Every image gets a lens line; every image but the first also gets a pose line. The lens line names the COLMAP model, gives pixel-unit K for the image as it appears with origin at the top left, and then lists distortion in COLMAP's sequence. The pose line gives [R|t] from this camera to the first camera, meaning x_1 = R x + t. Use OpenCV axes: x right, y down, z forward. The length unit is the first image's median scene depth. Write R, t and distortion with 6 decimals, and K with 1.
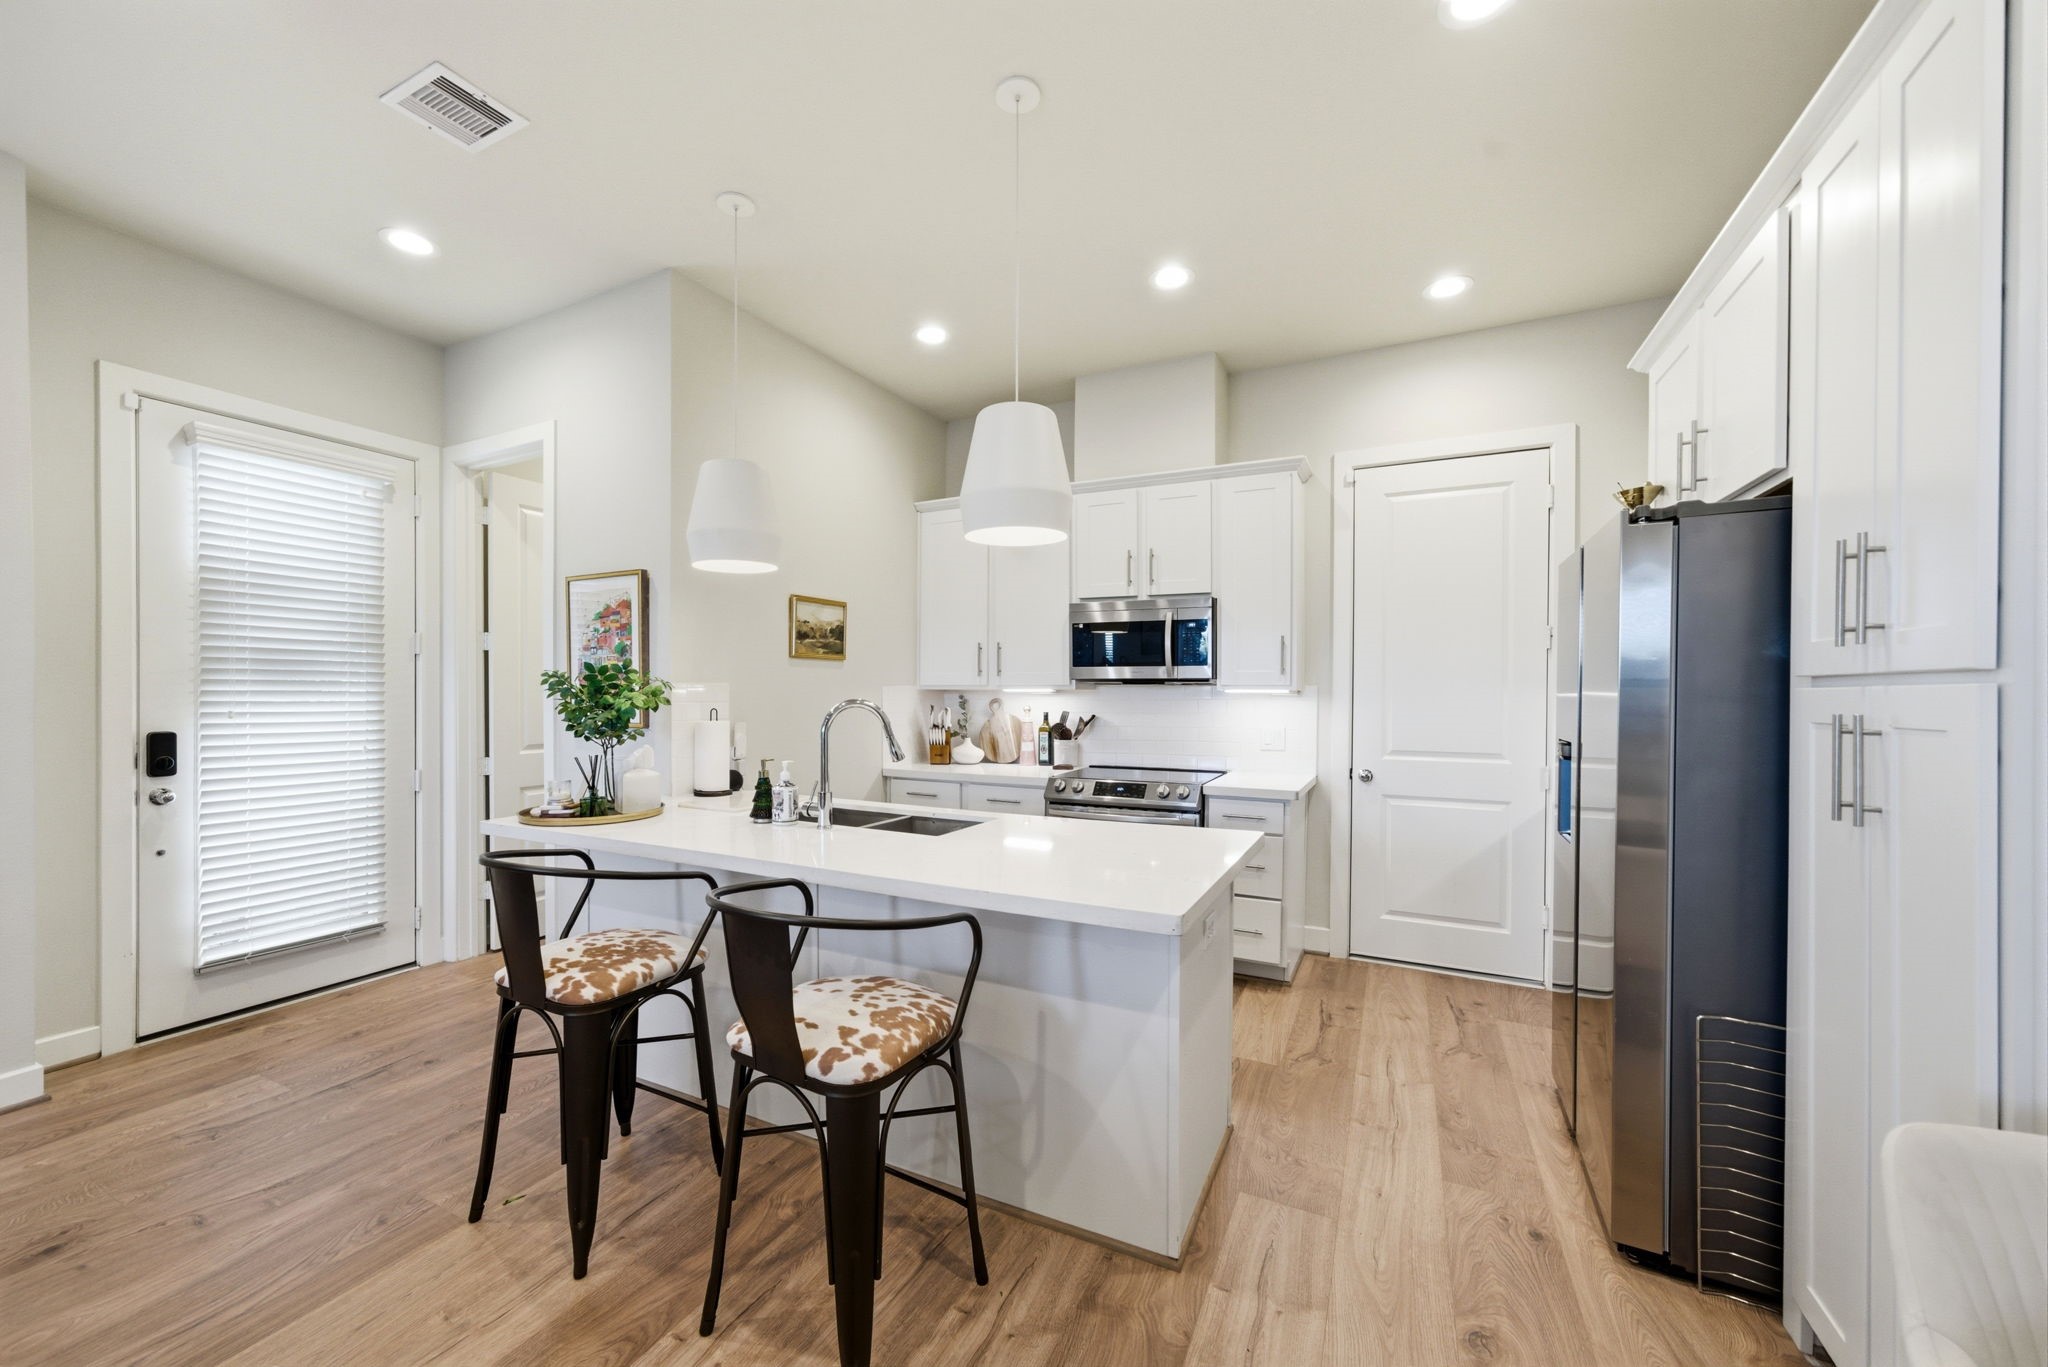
lens RADIAL K [[754.2, 0, 1026.7], [0, 754.2, 689.1], [0, 0, 1]] dist [-0.009774, 0.008044]
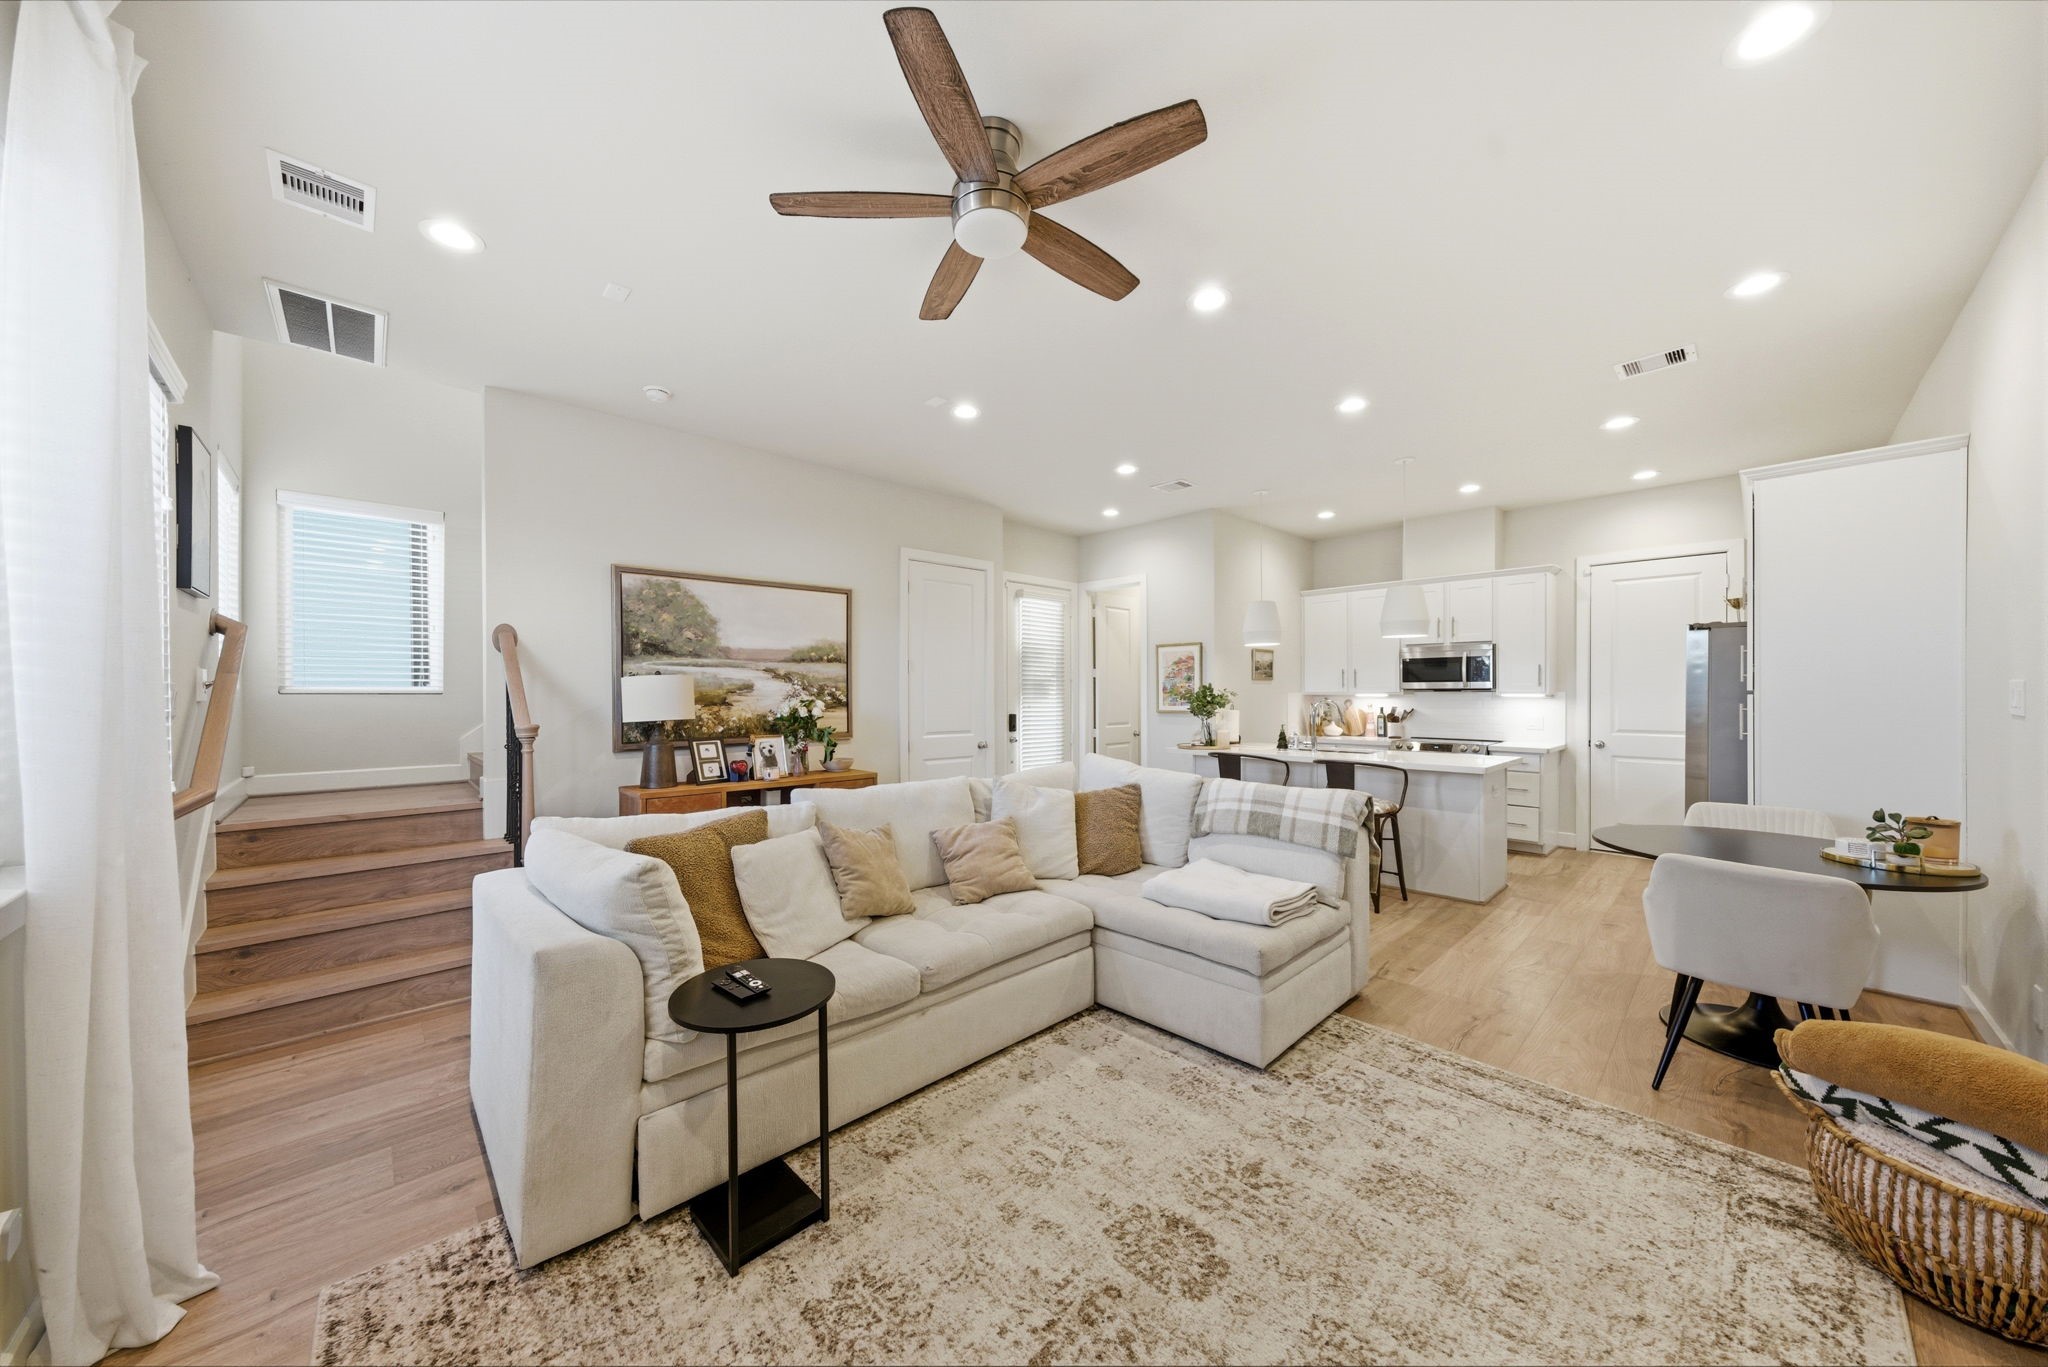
lens RADIAL K [[700.8, 0, 1024.0], [0, 700.8, 690.0], [0, 0, 1]] dist [0.010821, 0.000112]
pose [[0.943908, -0.004290, -0.330179, -0.271440], [0.005313, 0.999983, 0.002197, -0.021579], [0.330164, -0.003828, 0.943916, -1.015459]]
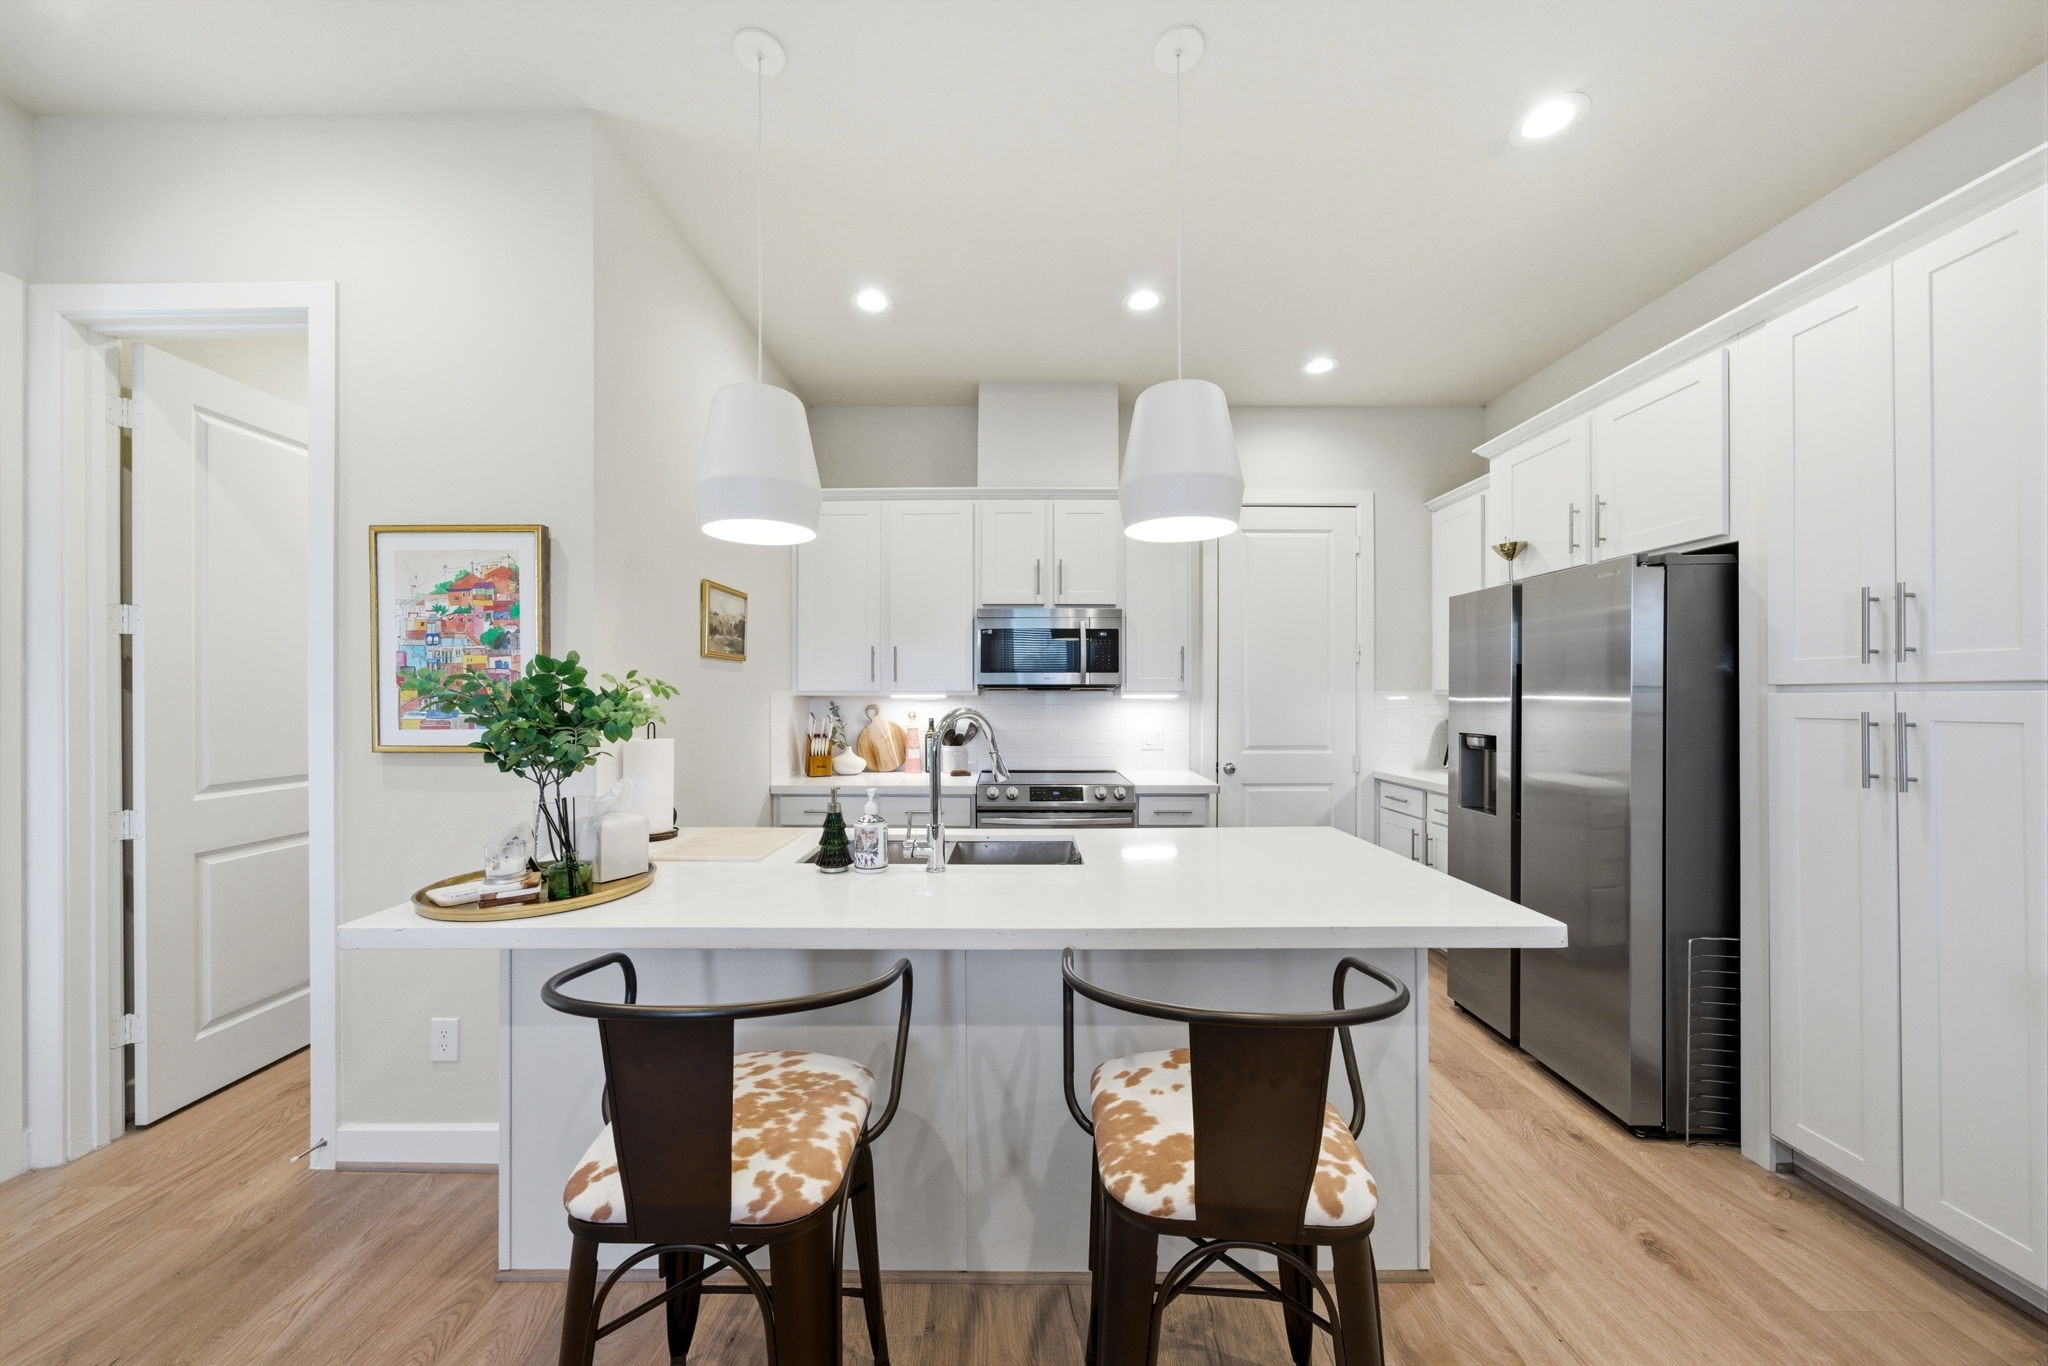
lens RADIAL K [[669.2, 0, 987.7], [0, 669.2, 690.3], [0, 0, 1]] dist [-0.000056, 0.000017]
pose [[0.900113, 0.000601, 0.435656, -0.352097], [0.002097, 0.999981, -0.005712, -0.001417], [-0.435652, 0.006055, 0.900095, 0.224851]]
